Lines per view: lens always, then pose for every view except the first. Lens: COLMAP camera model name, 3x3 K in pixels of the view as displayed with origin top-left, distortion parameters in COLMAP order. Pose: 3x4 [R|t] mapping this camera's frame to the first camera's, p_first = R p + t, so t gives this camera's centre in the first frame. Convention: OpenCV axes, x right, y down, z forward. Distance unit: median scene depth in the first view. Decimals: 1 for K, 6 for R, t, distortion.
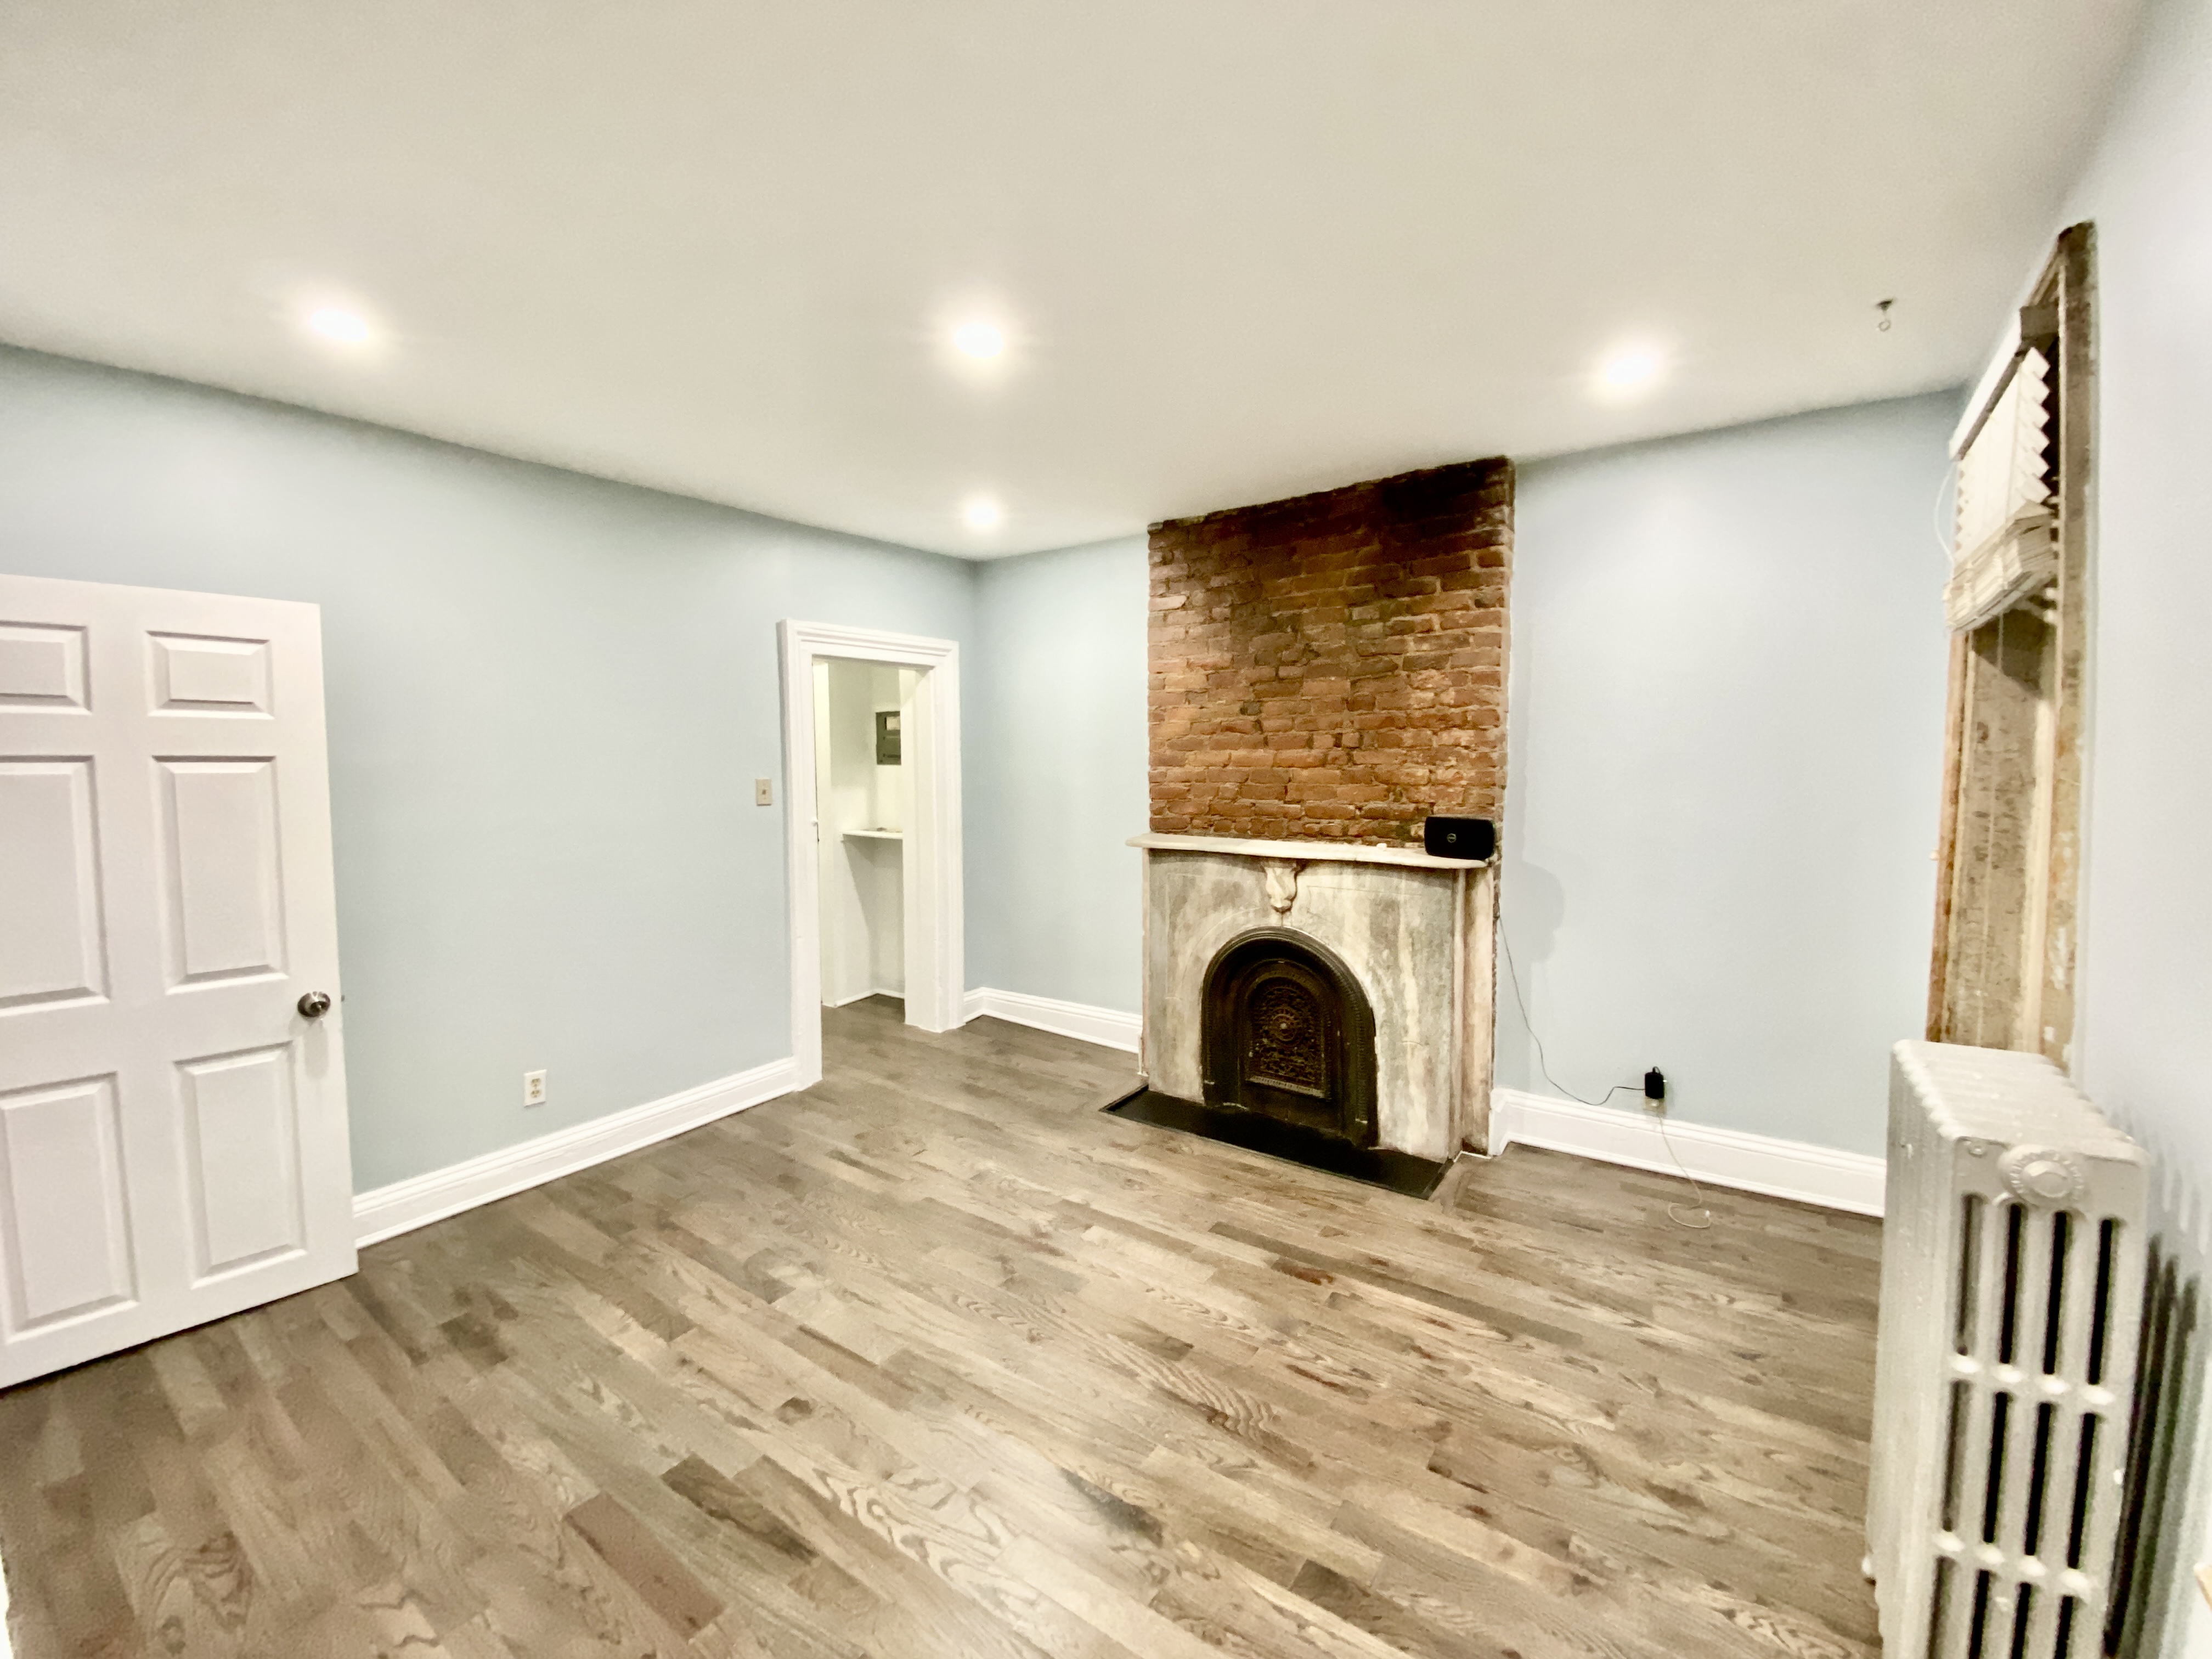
lens RADIAL K [[887.3, 0, 1105.8], [0, 887.3, 822.0], [0, 0, 1]] dist [0.027161, -0.022794]
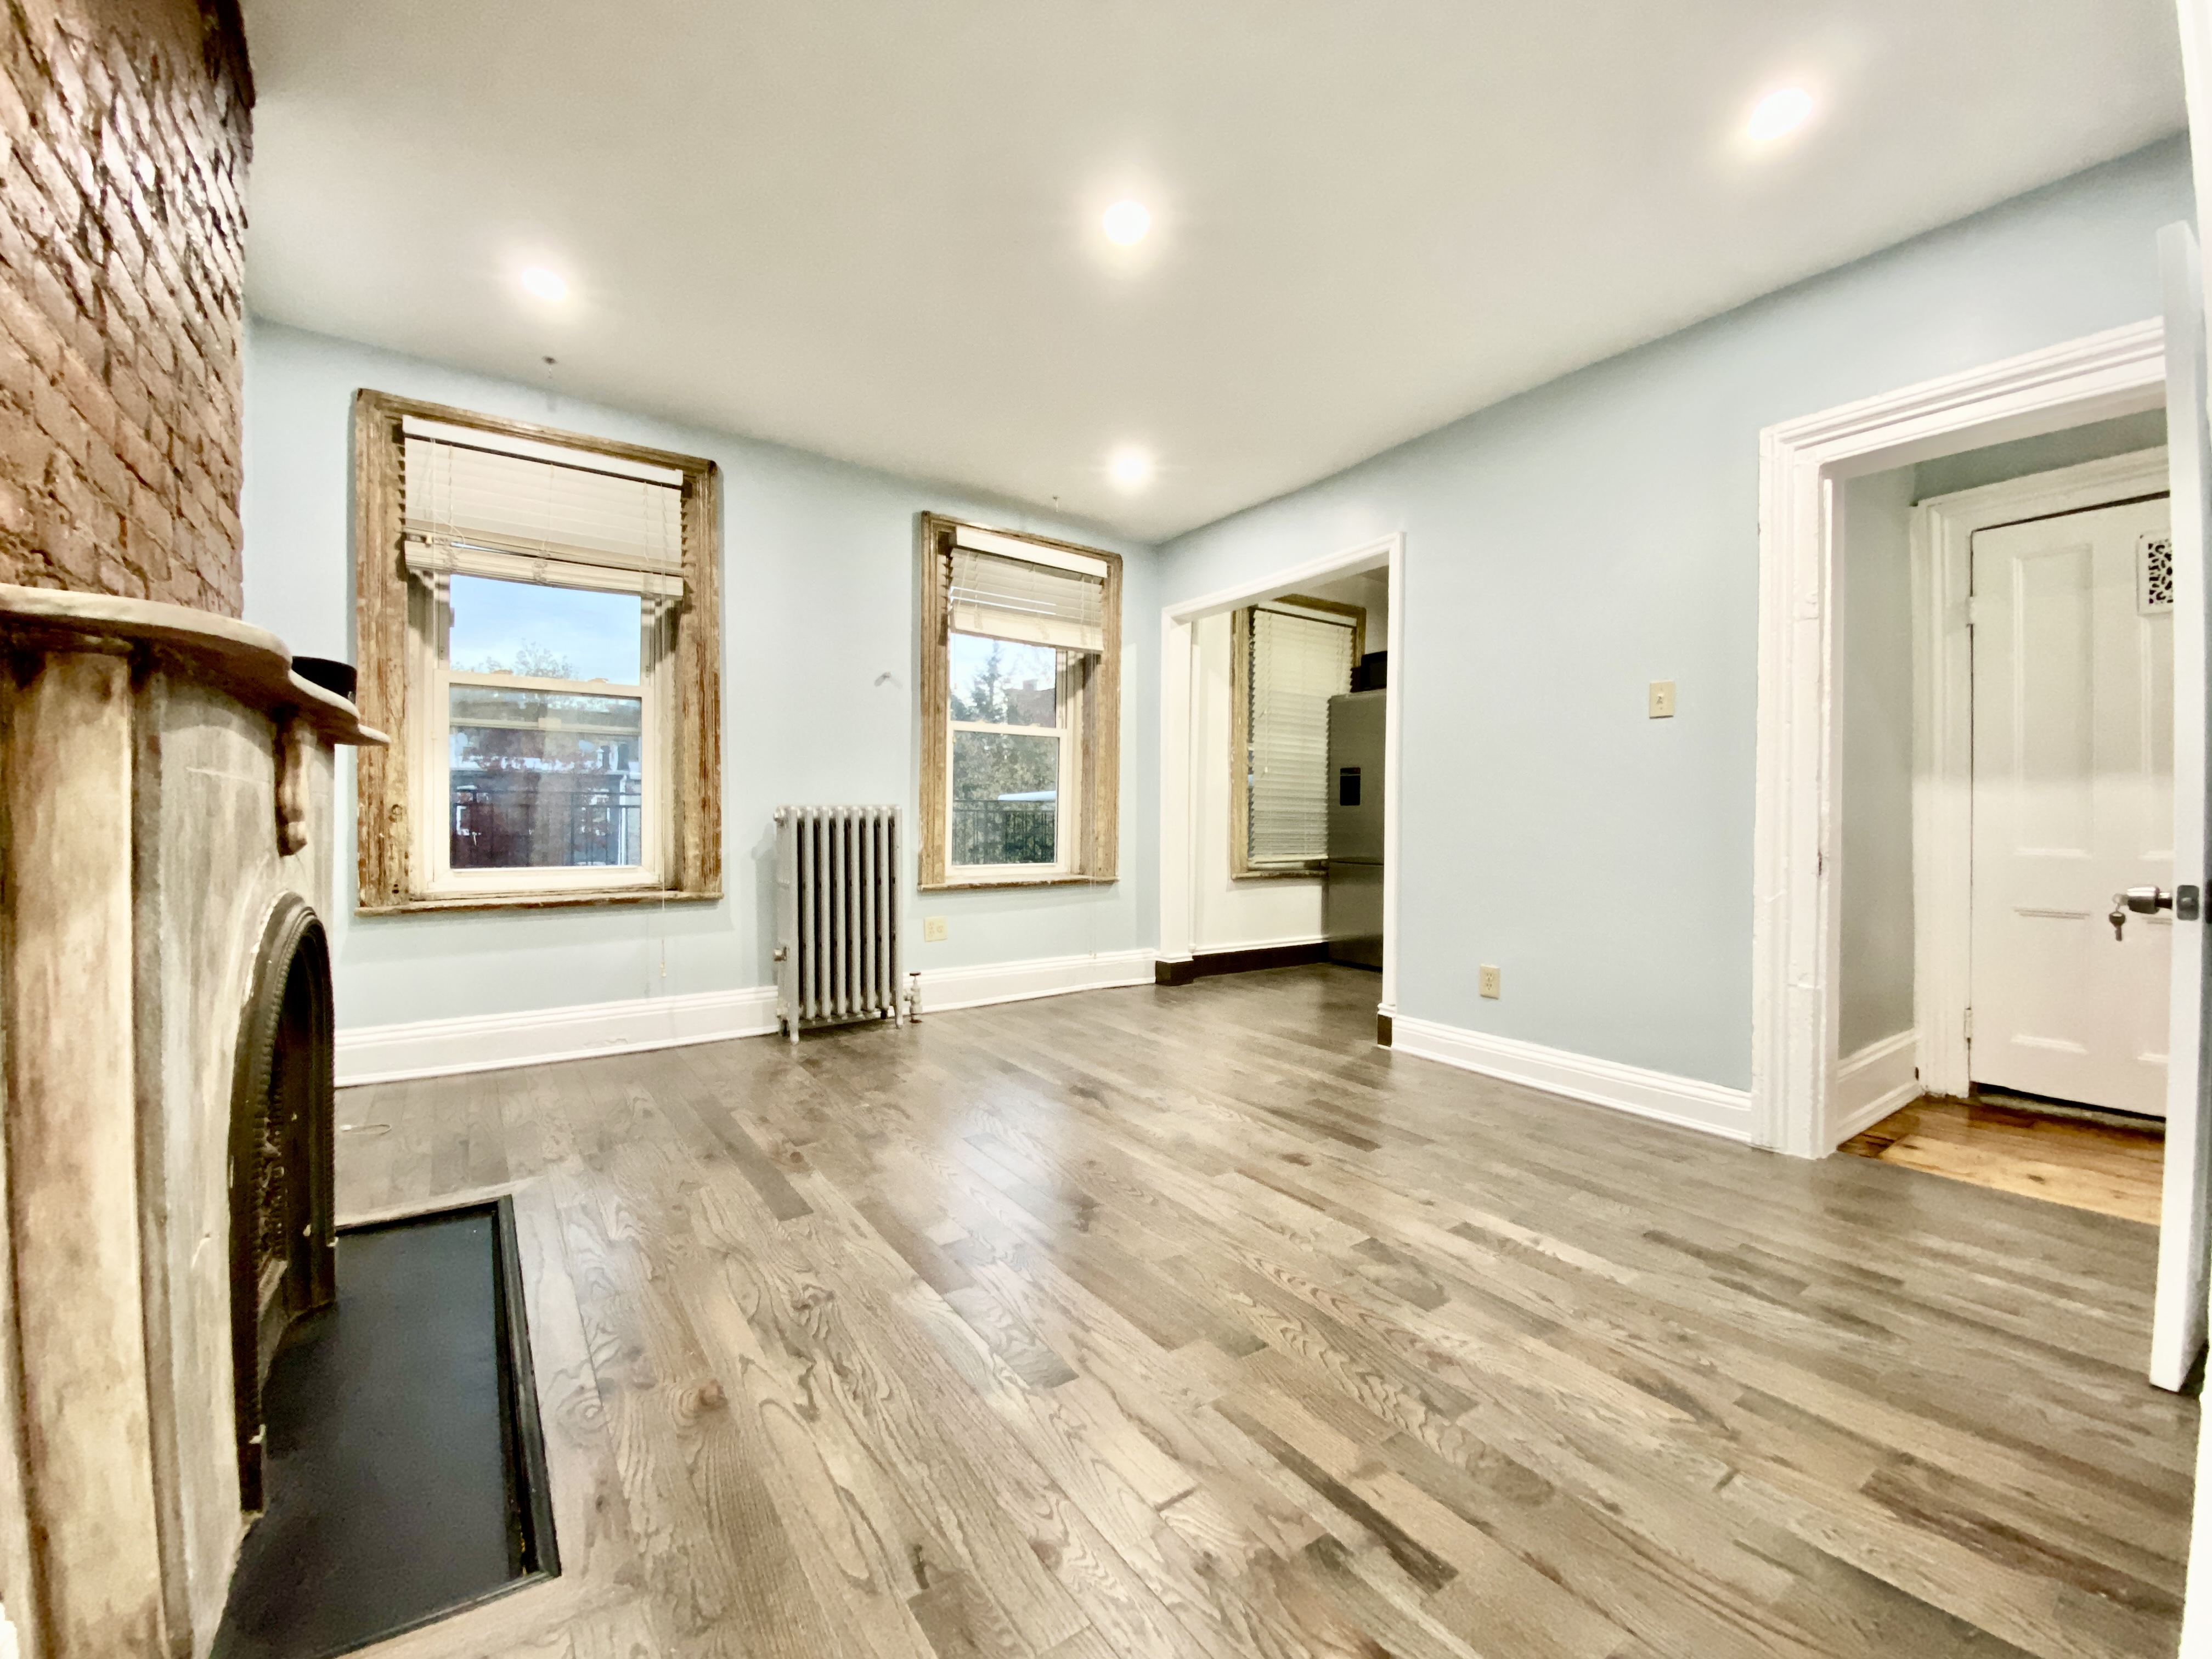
lens RADIAL K [[887.3, 0, 1105.8], [0, 887.3, 822.0], [0, 0, 1]] dist [0.027161, -0.022794]
pose [[-0.943609, -0.001378, 0.331058, -0.396241], [0.022099, 0.997499, 0.067140, 0.094222], [-0.330323, 0.070670, -0.941219, 1.738975]]
